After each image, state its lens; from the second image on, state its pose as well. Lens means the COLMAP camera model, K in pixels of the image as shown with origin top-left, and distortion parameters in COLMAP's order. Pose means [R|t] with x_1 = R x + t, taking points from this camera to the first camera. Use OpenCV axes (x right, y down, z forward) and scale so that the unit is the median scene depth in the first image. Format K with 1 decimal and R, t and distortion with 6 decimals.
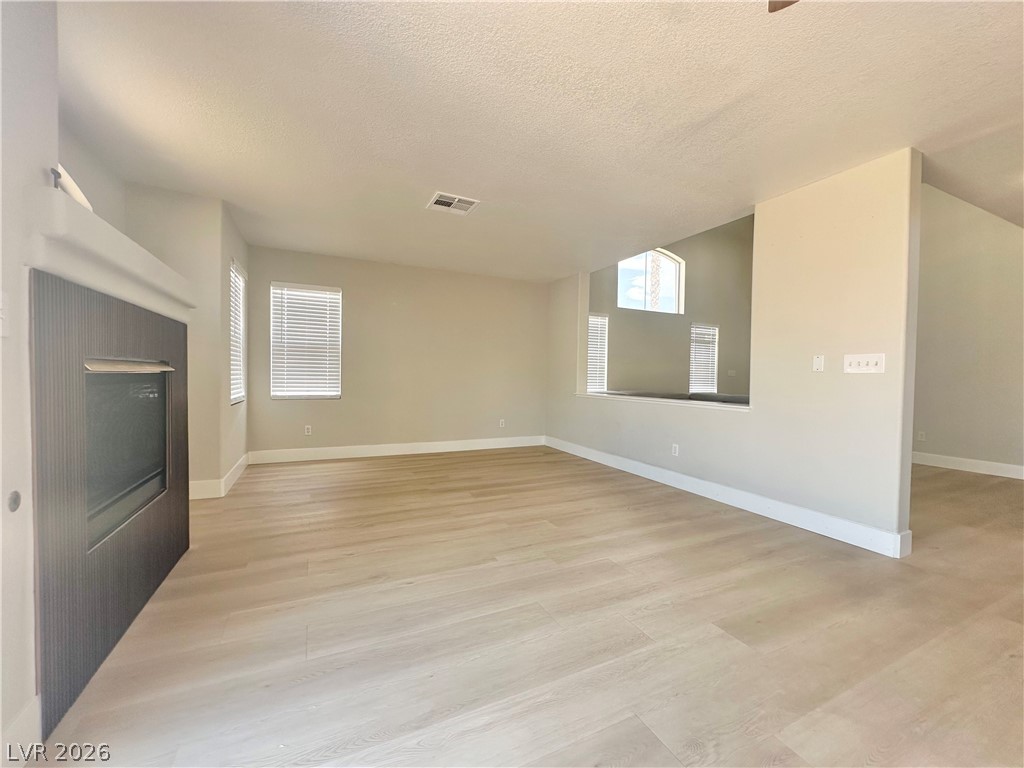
lens RADIAL K [[409.6, 0, 503.2], [0, 409.6, 385.0], [0, 0, 1]] dist [-0.003499, -0.000159]
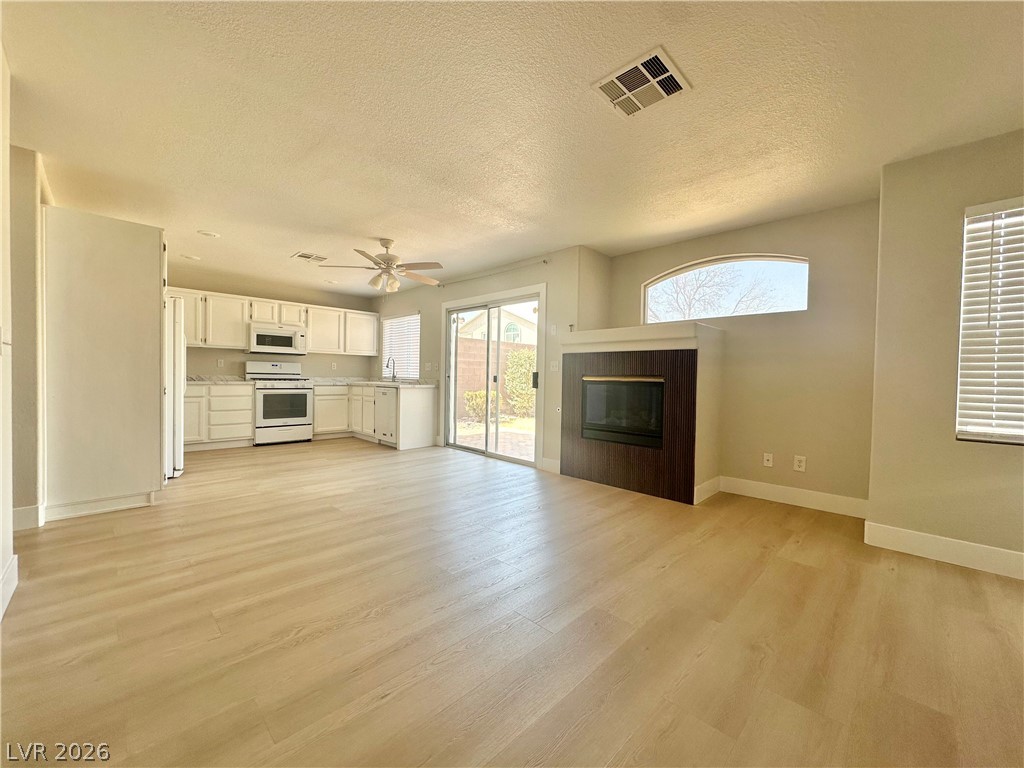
lens RADIAL K [[409.6, 0, 511.4], [0, 409.6, 383.5], [0, 0, 1]] dist [-0.003499, -0.000159]
pose [[-0.937706, -0.029415, -0.346182, 0.193226], [-0.041953, 0.998705, 0.028778, -0.023355], [0.344887, 0.041508, -0.937726, 1.232491]]
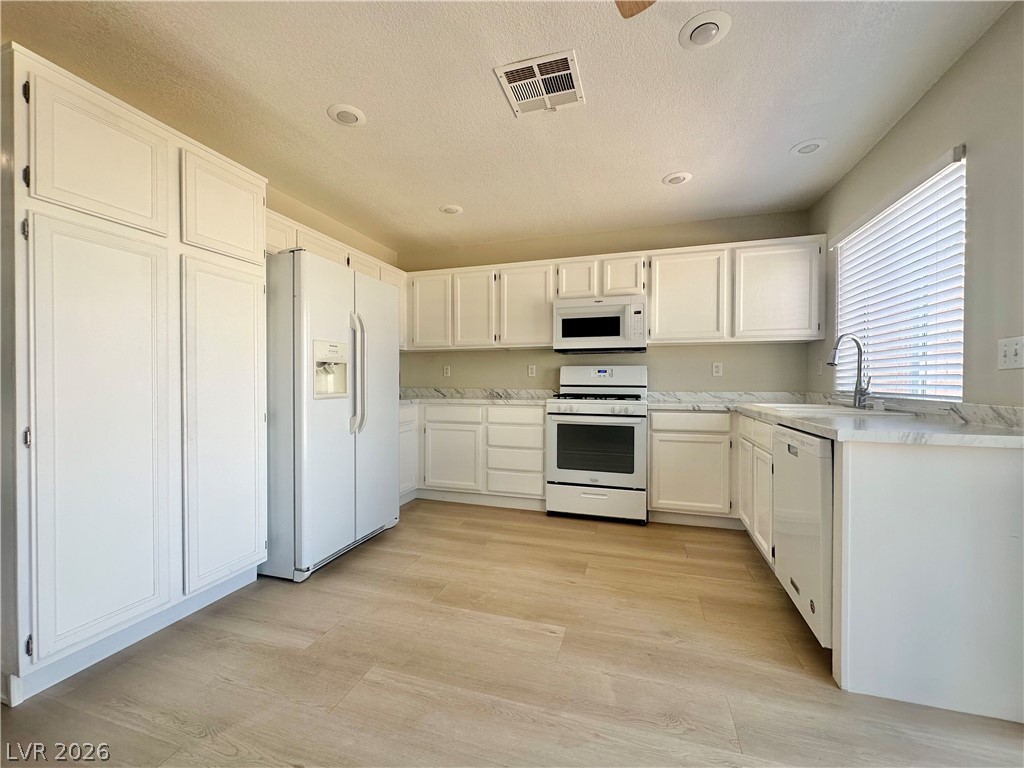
lens RADIAL K [[409.6, 0, 513.6], [0, 409.6, 382.6], [0, 0, 1]] dist [-0.003499, -0.000159]
pose [[-0.746007, -0.021764, 0.665583, 0.048423], [-0.001125, 0.999506, 0.031422, -0.012680], [-0.665937, 0.022693, -0.745662, 0.250215]]
